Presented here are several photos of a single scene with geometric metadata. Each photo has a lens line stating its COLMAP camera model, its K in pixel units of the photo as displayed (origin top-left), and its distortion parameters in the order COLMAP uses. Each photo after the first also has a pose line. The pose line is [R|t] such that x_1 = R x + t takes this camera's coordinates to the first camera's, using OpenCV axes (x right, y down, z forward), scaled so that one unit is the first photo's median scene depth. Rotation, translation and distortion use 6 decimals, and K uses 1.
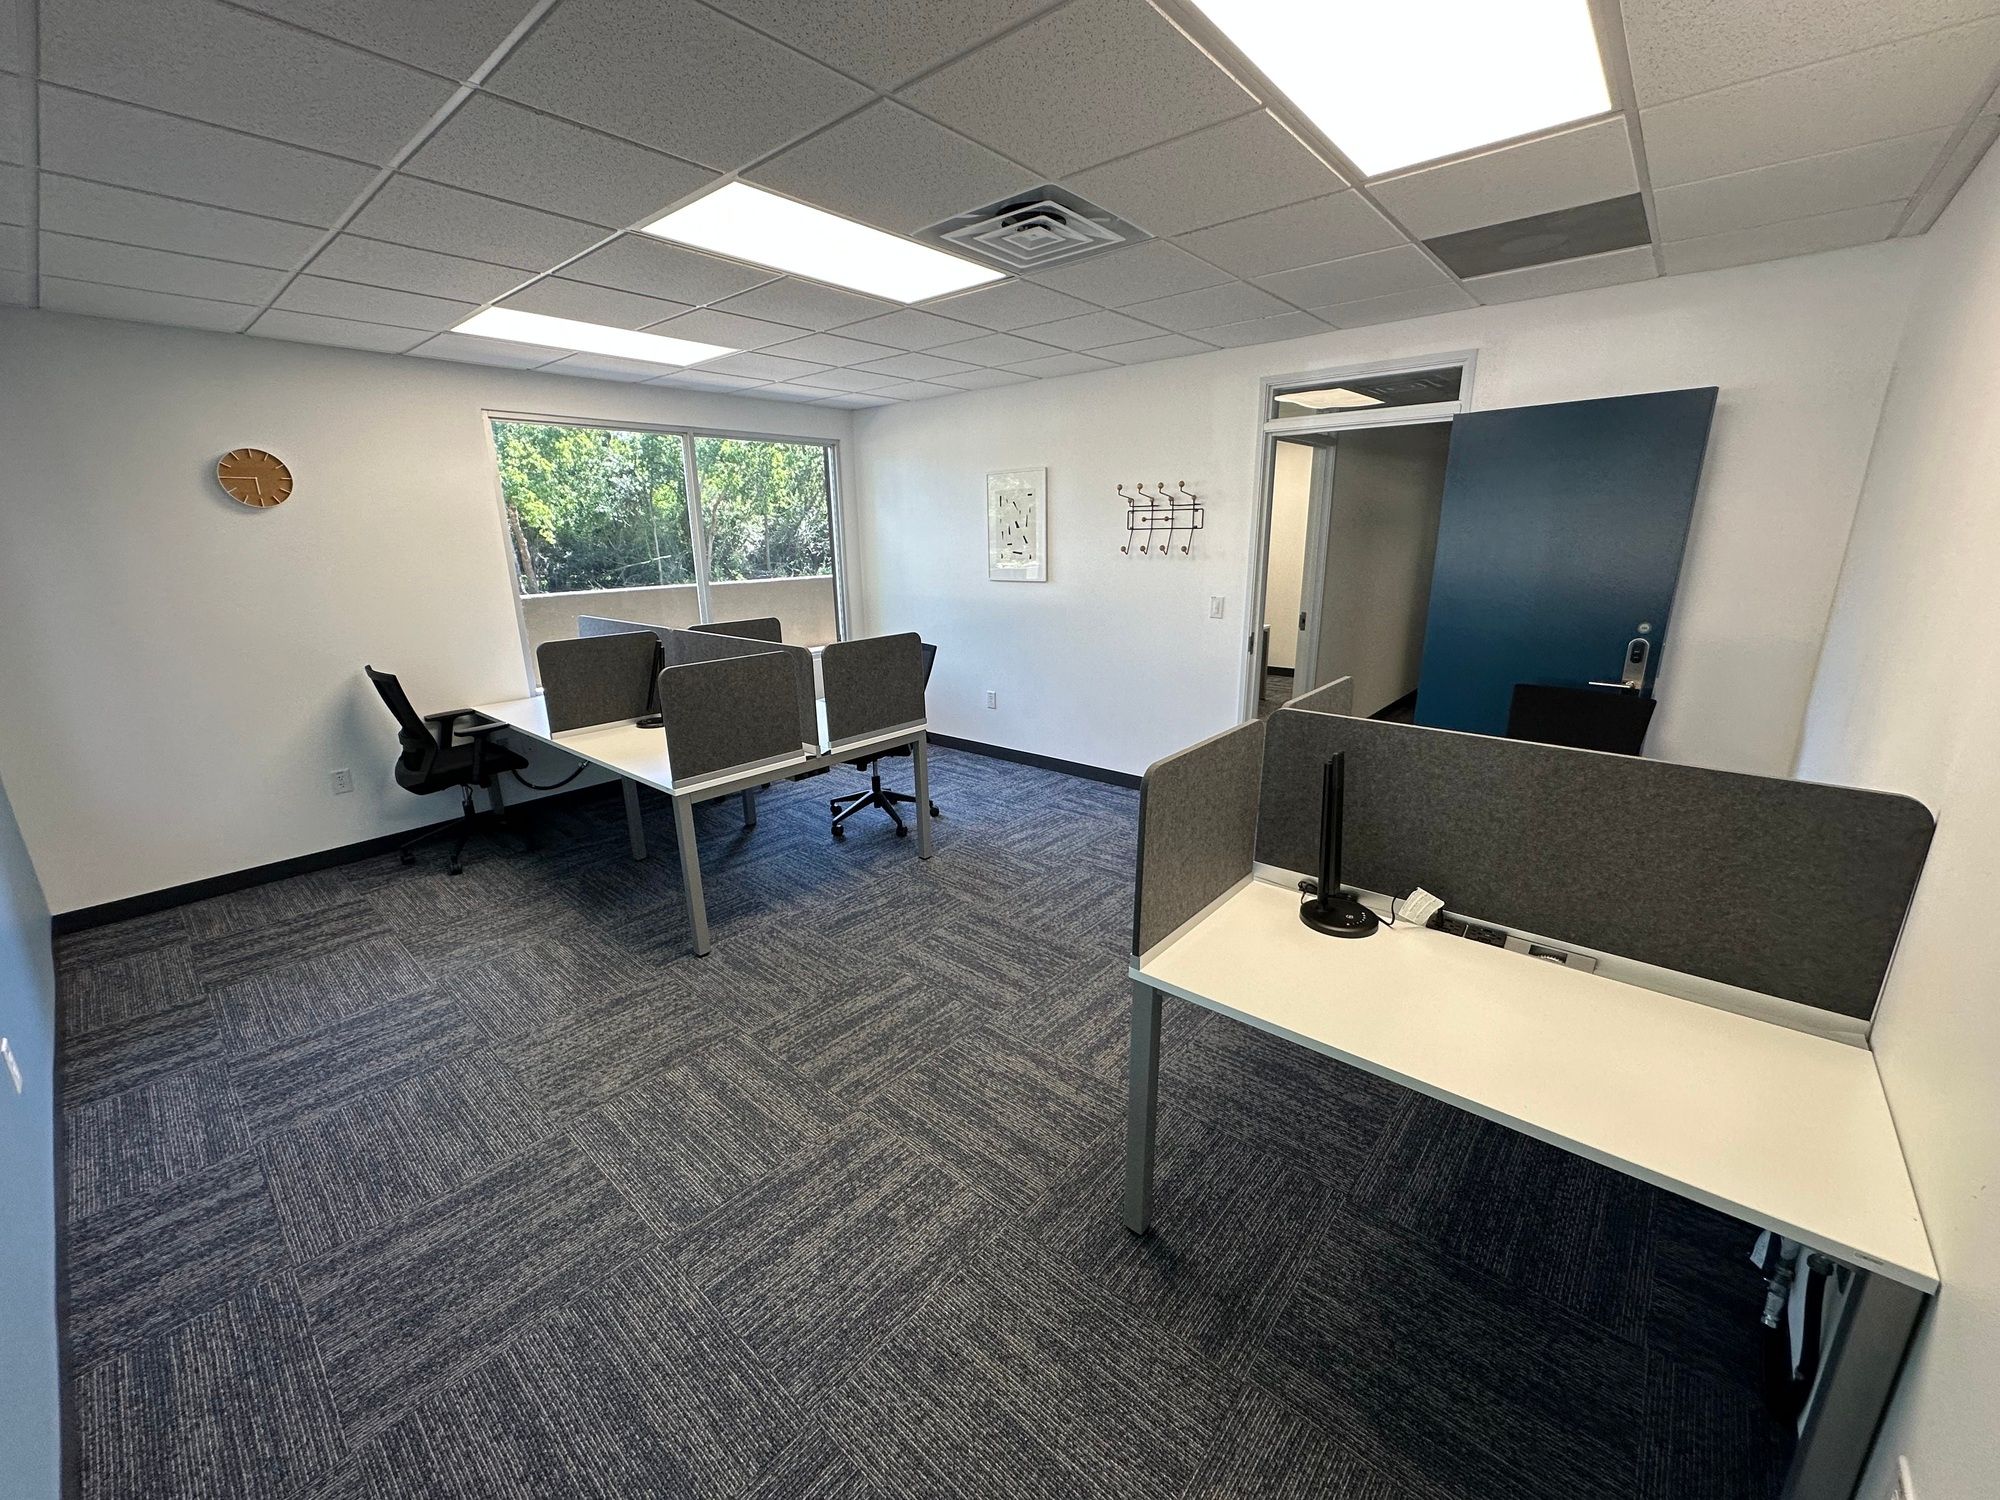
lens RADIAL K [[798.1, 0, 990.6], [0, 798.1, 760.3], [0, 0, 1]] dist [-0.002557, 0.000442]
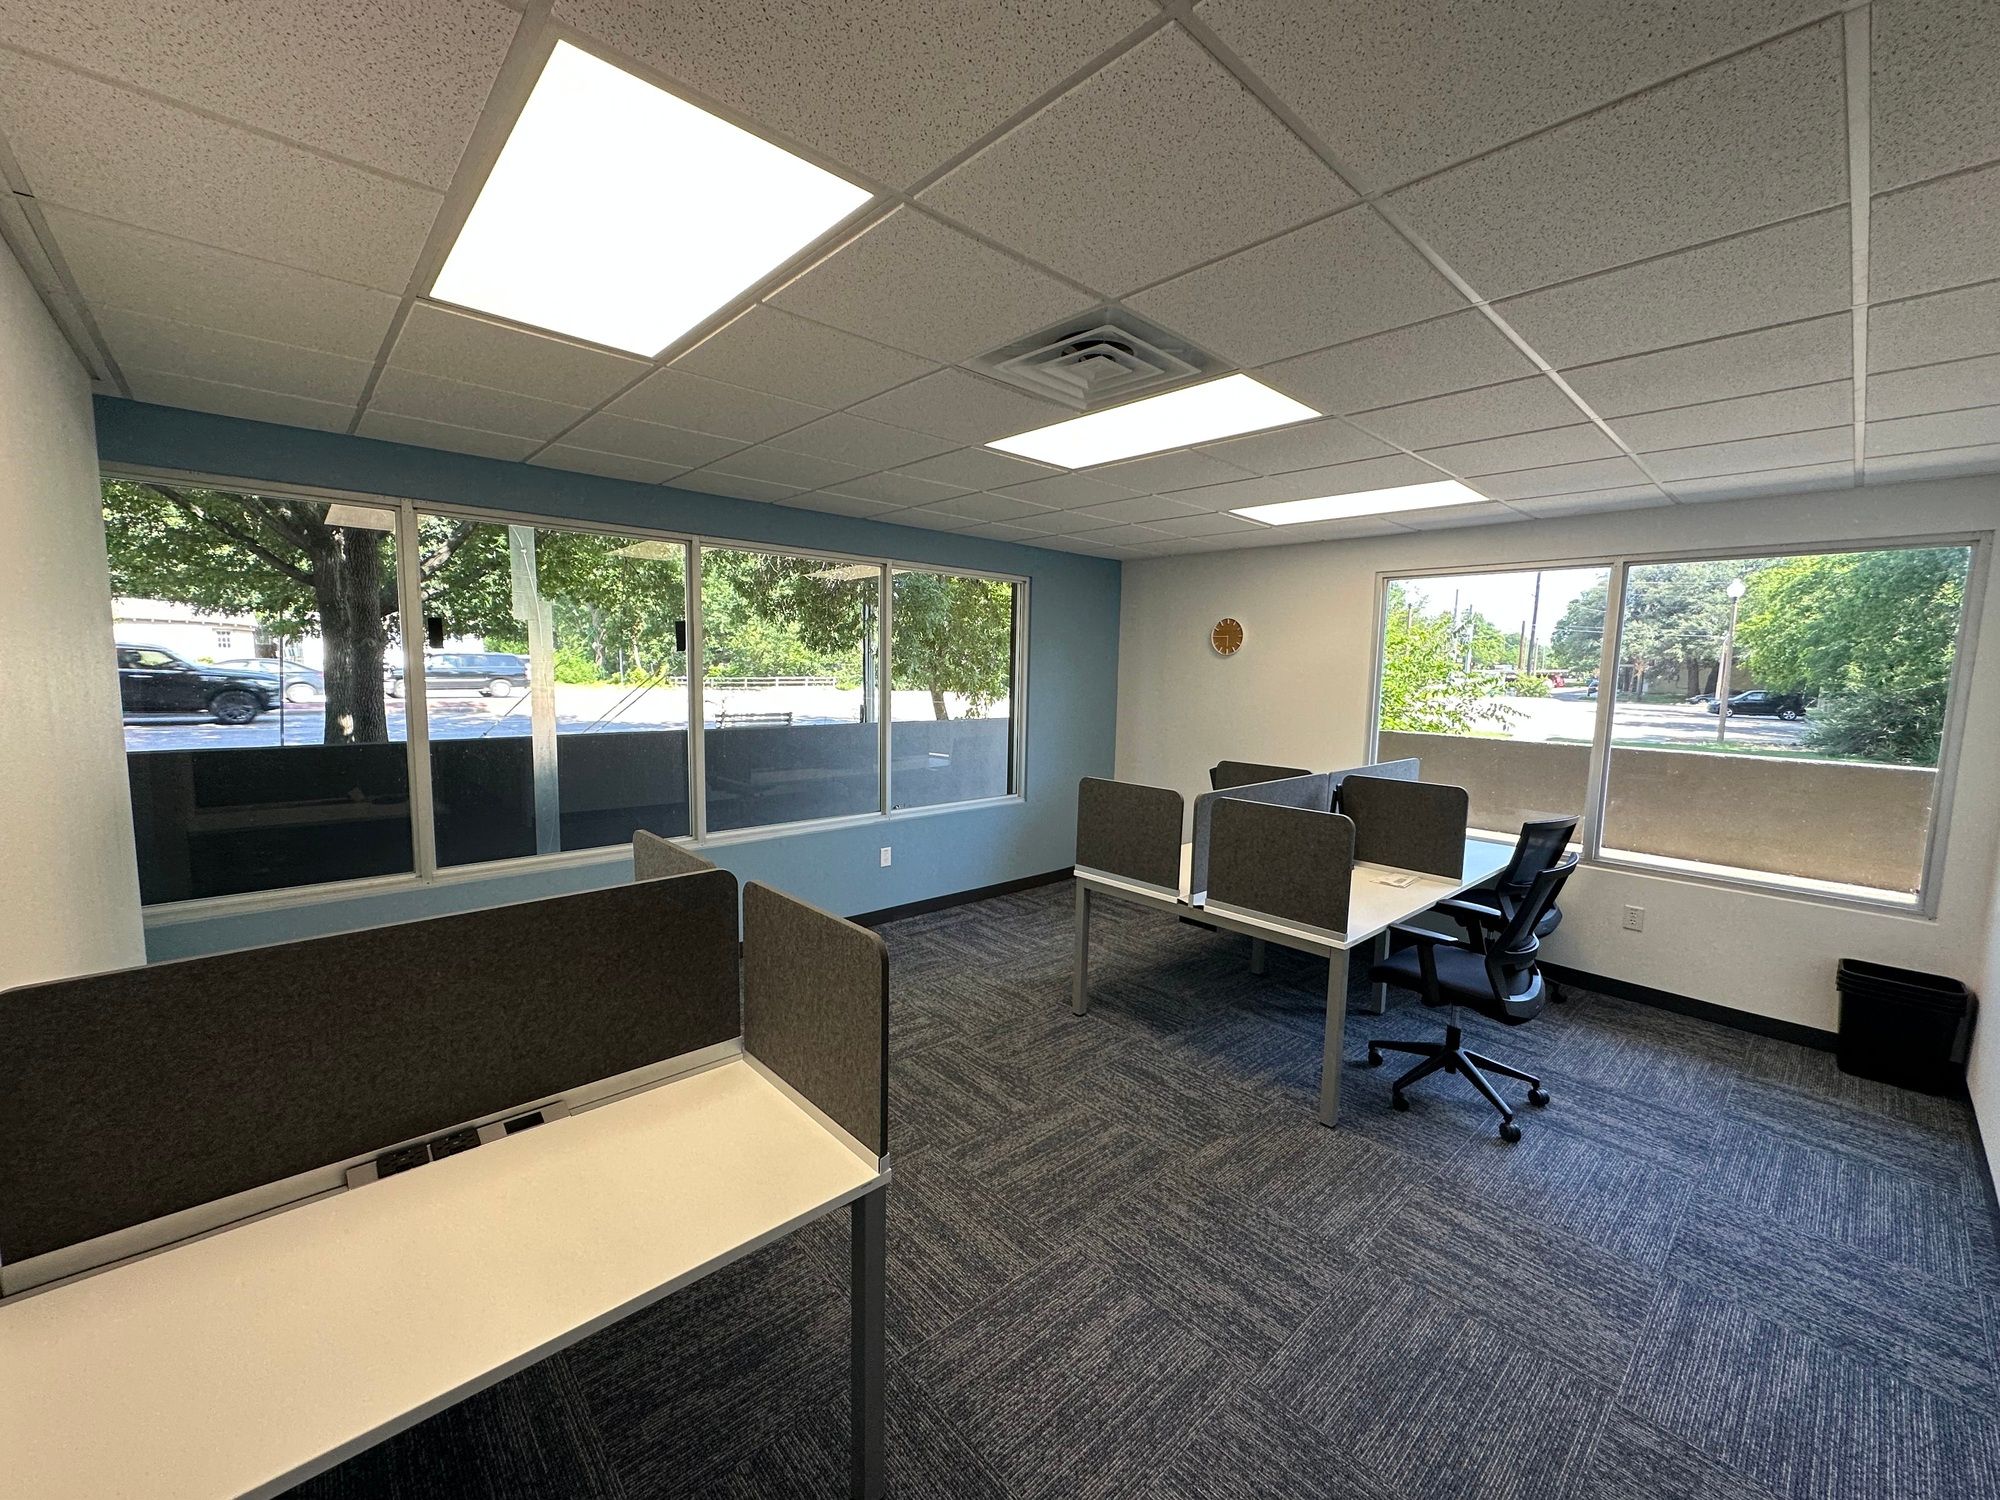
lens RADIAL K [[798.1, 0, 998.0], [0, 798.1, 757.0], [0, 0, 1]] dist [-0.002557, 0.000442]
pose [[-0.108813, 0.127596, -0.985839, 0.737238], [-0.297485, 0.942098, 0.154770, -0.254060], [0.948505, 0.310113, -0.064555, 0.792991]]
